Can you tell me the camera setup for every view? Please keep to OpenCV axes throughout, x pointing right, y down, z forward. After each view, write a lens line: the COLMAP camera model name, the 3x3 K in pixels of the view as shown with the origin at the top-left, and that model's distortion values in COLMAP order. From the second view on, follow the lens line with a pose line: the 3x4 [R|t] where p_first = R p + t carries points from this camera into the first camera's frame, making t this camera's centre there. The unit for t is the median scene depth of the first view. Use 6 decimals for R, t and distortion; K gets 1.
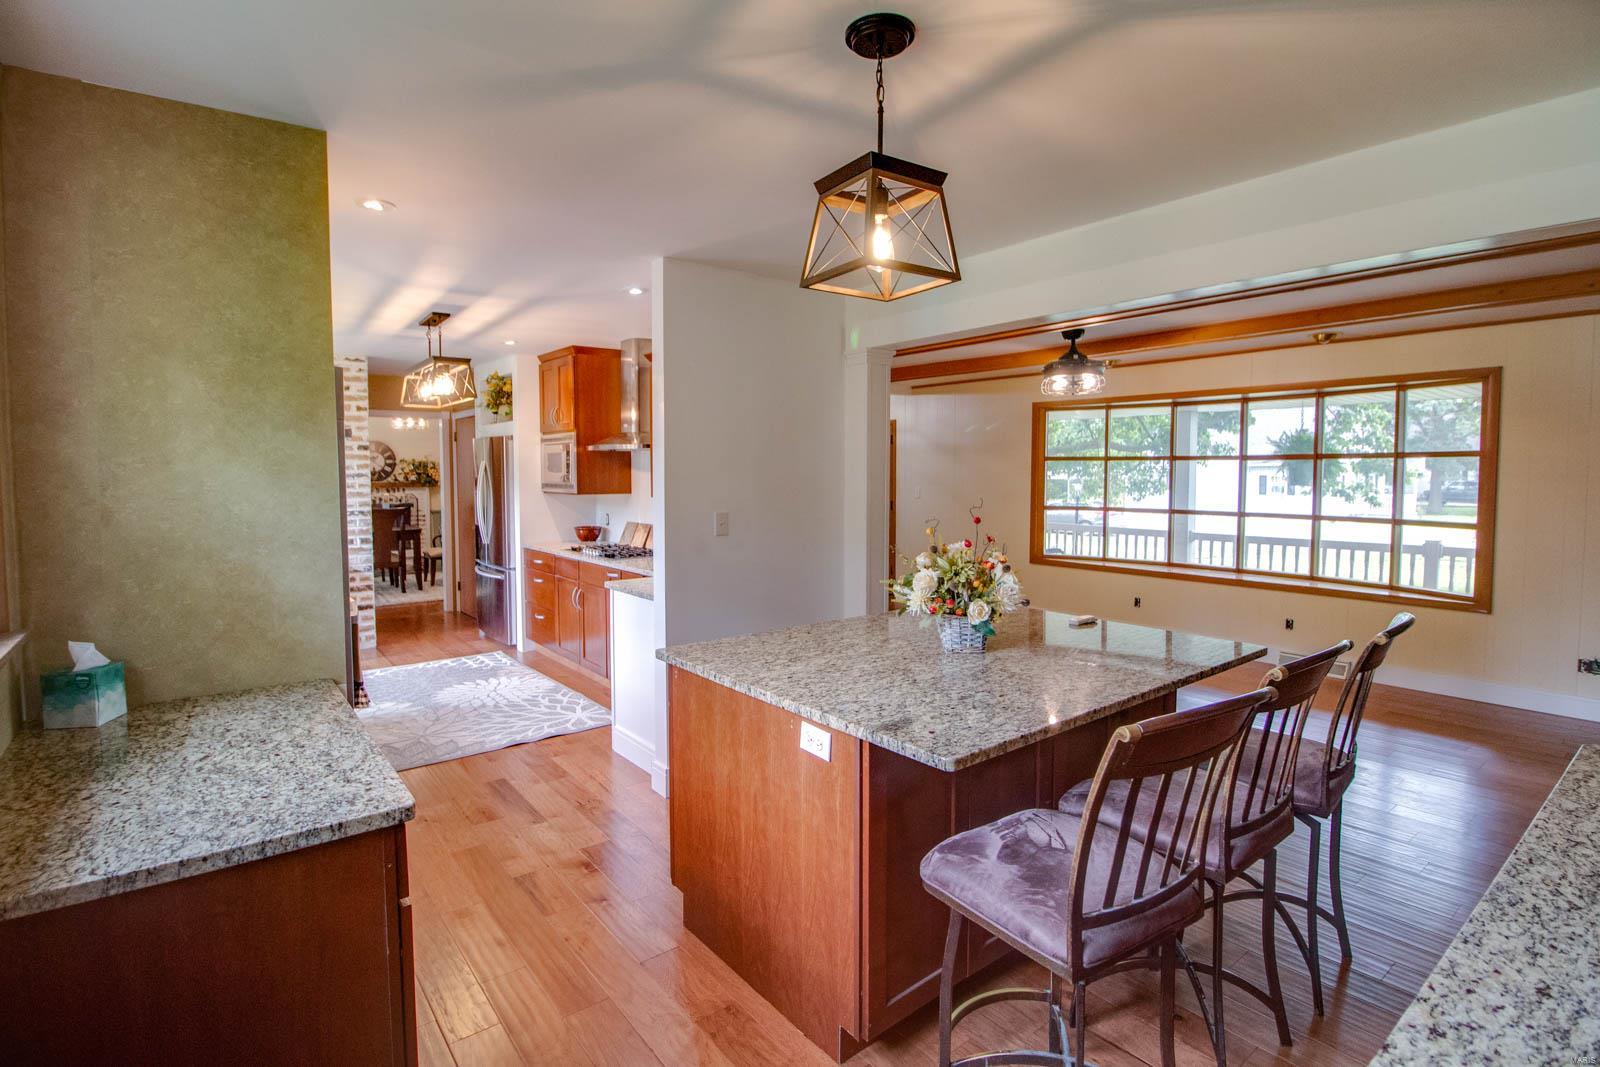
lens RADIAL K [[760.1, 0, 829.0], [0, 760.1, 508.3], [0, 0, 1]] dist [-0.001199, -0.012785]
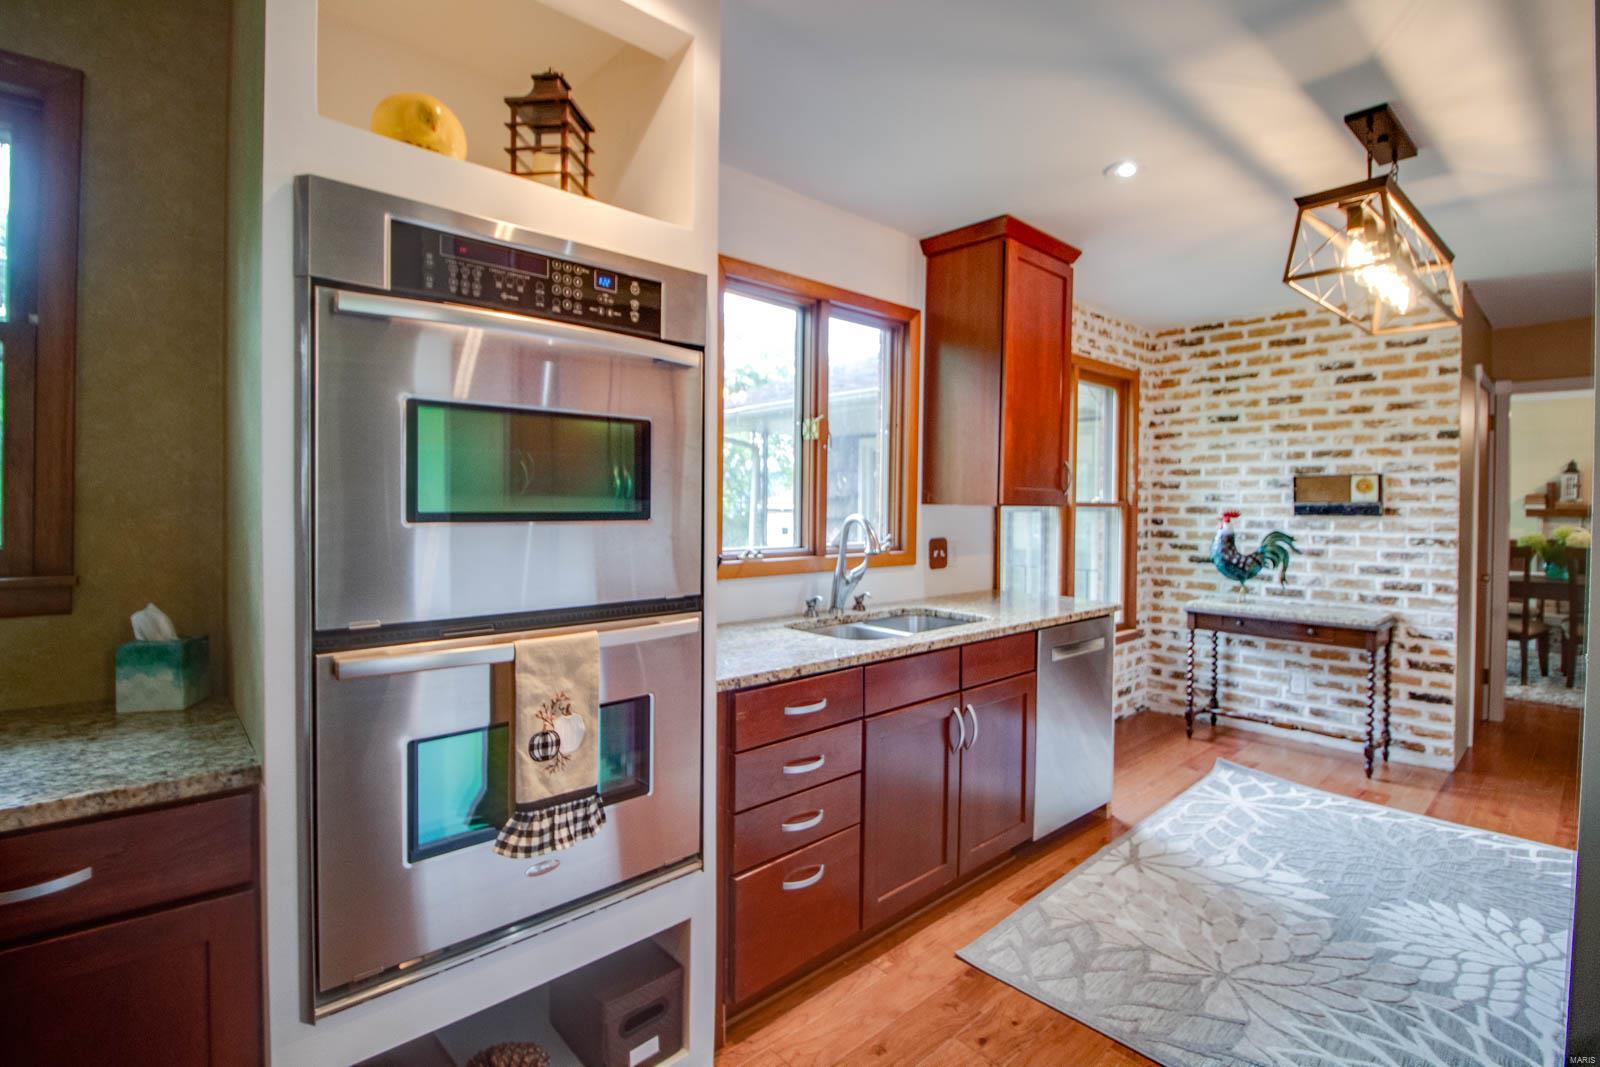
lens RADIAL K [[755.9, 0, 796.3], [0, 755.9, 512.2], [0, 0, 1]] dist [0.011096, -0.012481]
pose [[0.051279, 0.011592, -0.998617, -0.039280], [-0.059942, 0.998166, 0.008508, 0.007595], [0.996884, 0.059423, 0.051880, 0.455341]]
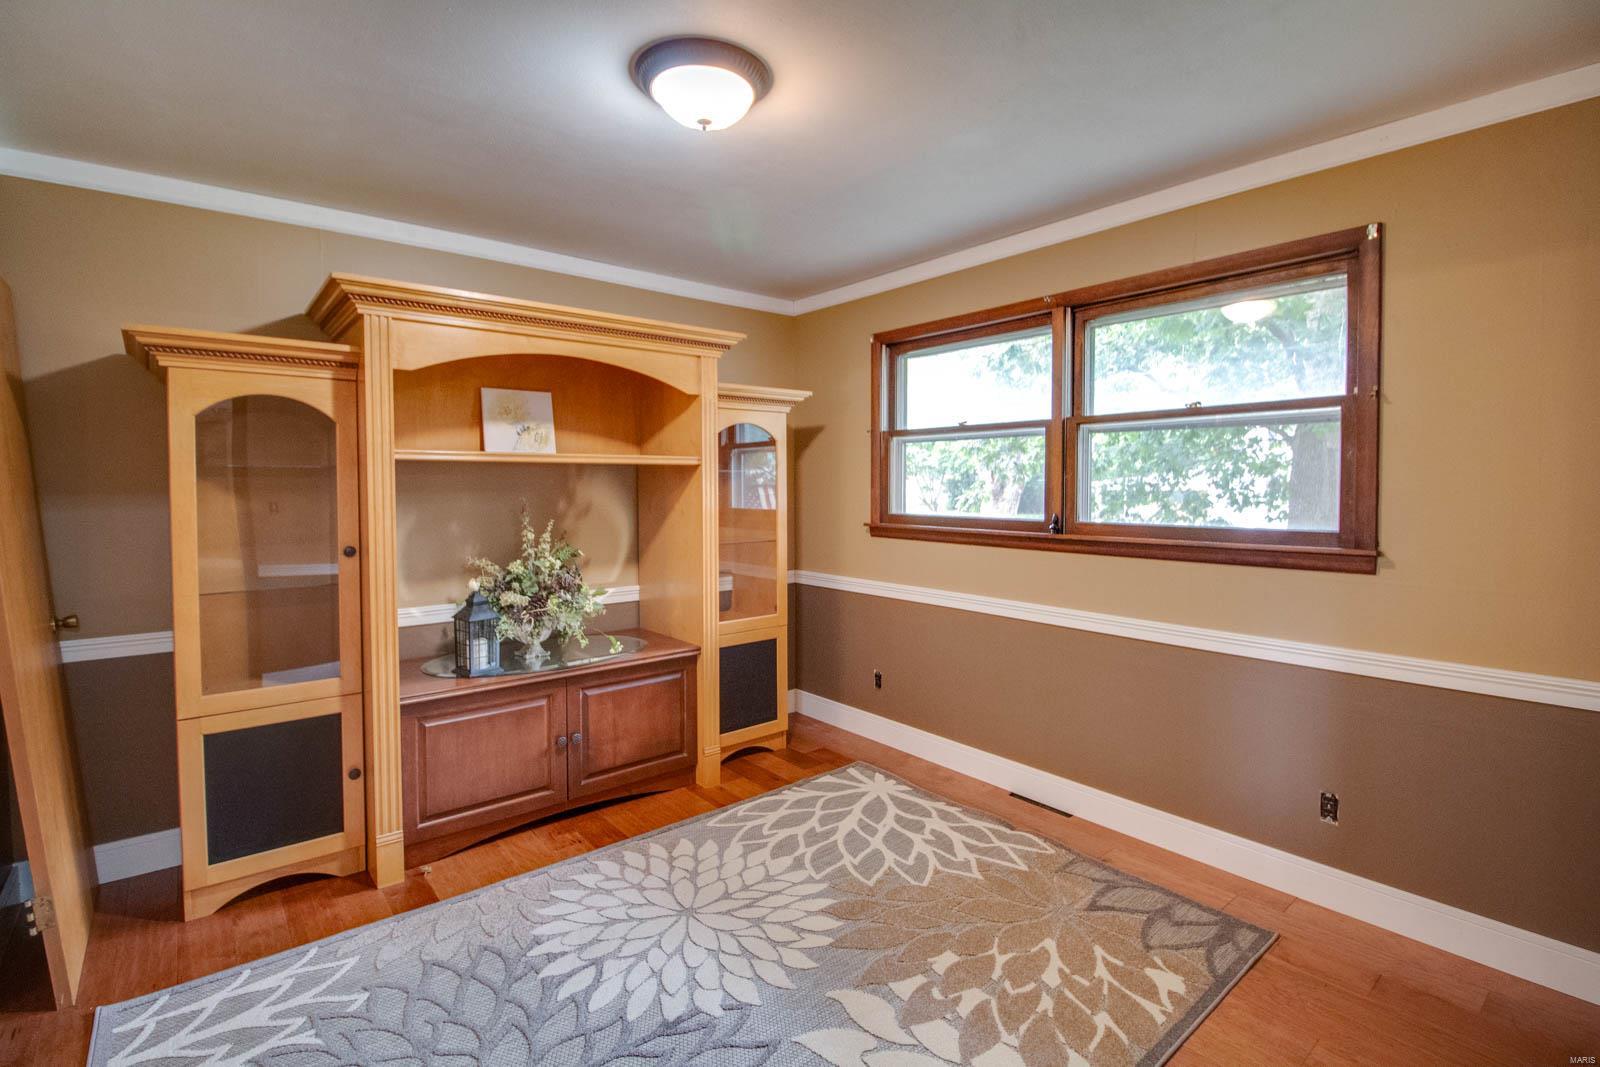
lens RADIAL K [[760.1, 0, 829.0], [0, 760.1, 508.3], [0, 0, 1]] dist [-0.001199, -0.012785]
pose [[-0.010034, -0.032405, 0.999424, -0.638011], [0.051755, 0.998118, 0.032882, 0.037825], [-0.998609, 0.052055, -0.008338, 0.755571]]
